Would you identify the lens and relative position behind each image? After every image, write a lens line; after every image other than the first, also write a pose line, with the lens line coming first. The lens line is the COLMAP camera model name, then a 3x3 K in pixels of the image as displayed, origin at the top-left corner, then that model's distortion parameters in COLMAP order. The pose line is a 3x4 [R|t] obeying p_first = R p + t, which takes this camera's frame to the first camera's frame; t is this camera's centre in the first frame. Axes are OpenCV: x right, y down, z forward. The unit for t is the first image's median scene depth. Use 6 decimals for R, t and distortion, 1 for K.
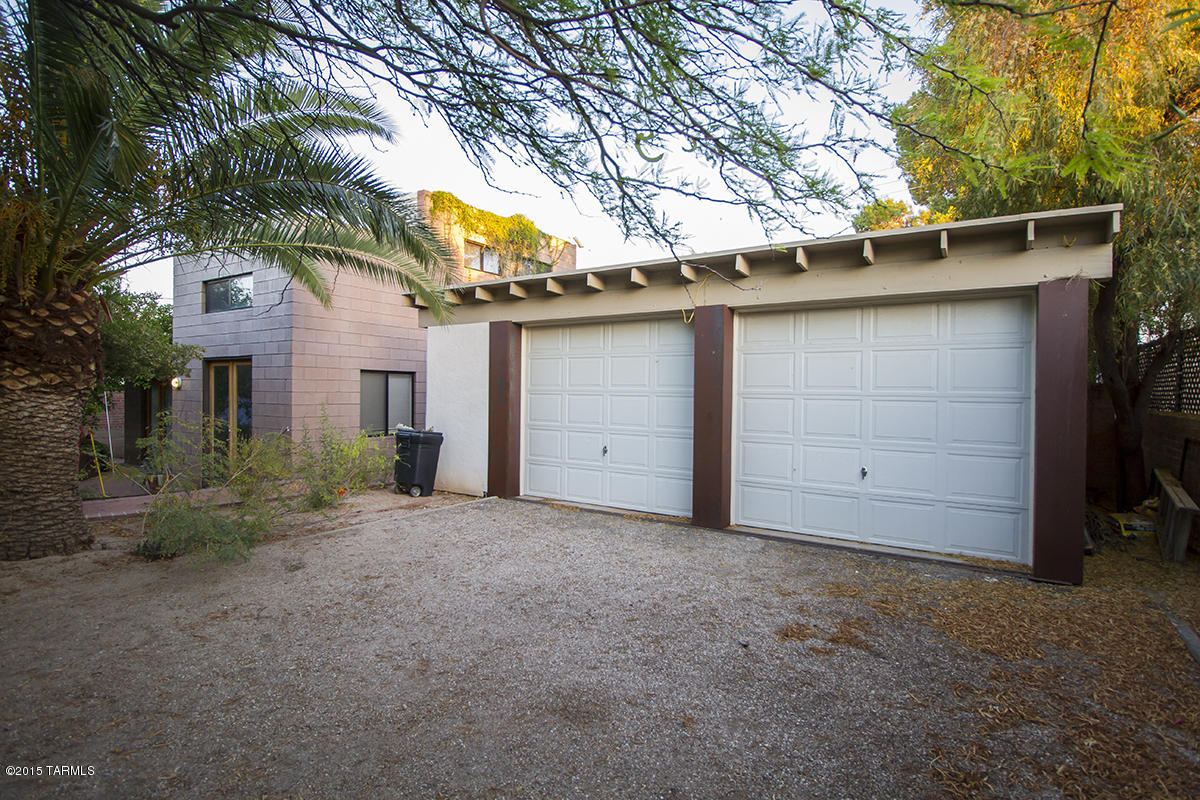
lens RADIAL K [[569.7, 0, 600.0], [0, 569.7, 400.0], [0, 0, 1]] dist [-0.010569, -0.001574]
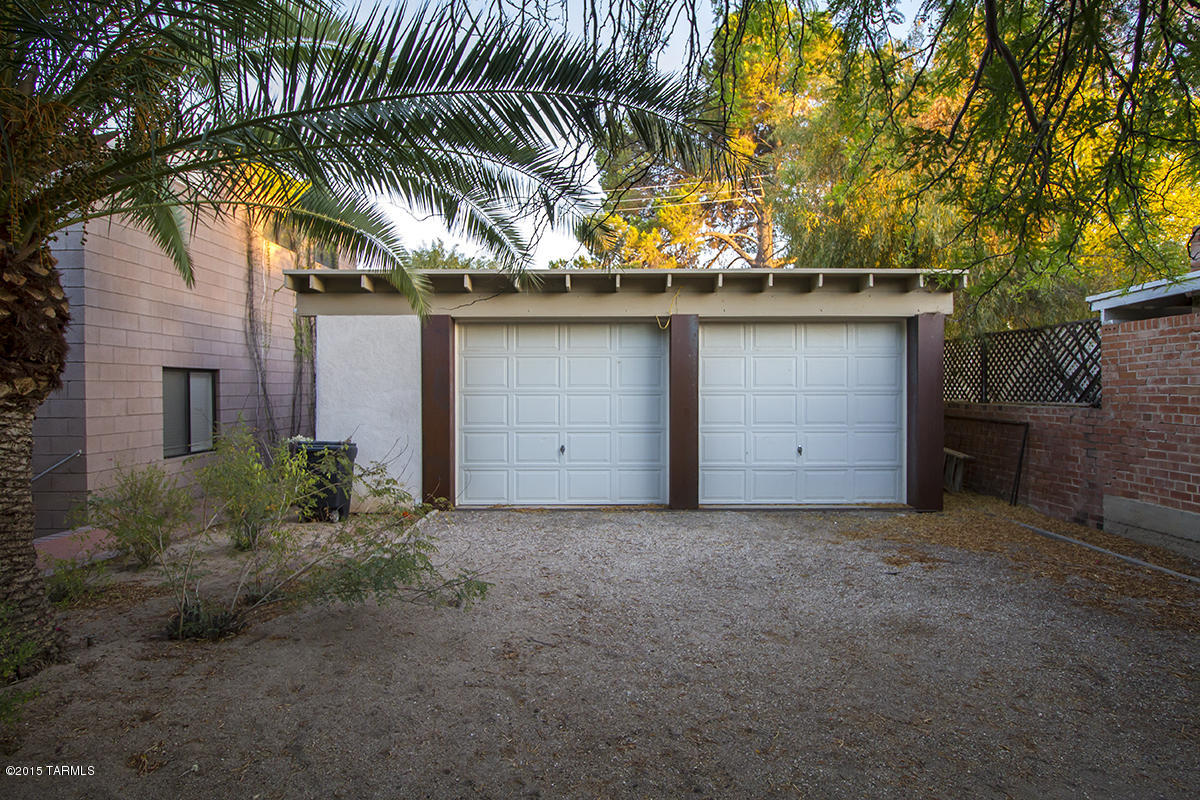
lens RADIAL K [[592.4, 0, 604.0], [0, 592.4, 397.6], [0, 0, 1]] dist [-0.000699, -0.011580]
pose [[0.845725, -0.021981, 0.533166, -0.657429], [0.021179, 0.999747, 0.007623, -0.013648], [-0.533199, 0.004845, 0.845976, 0.093557]]
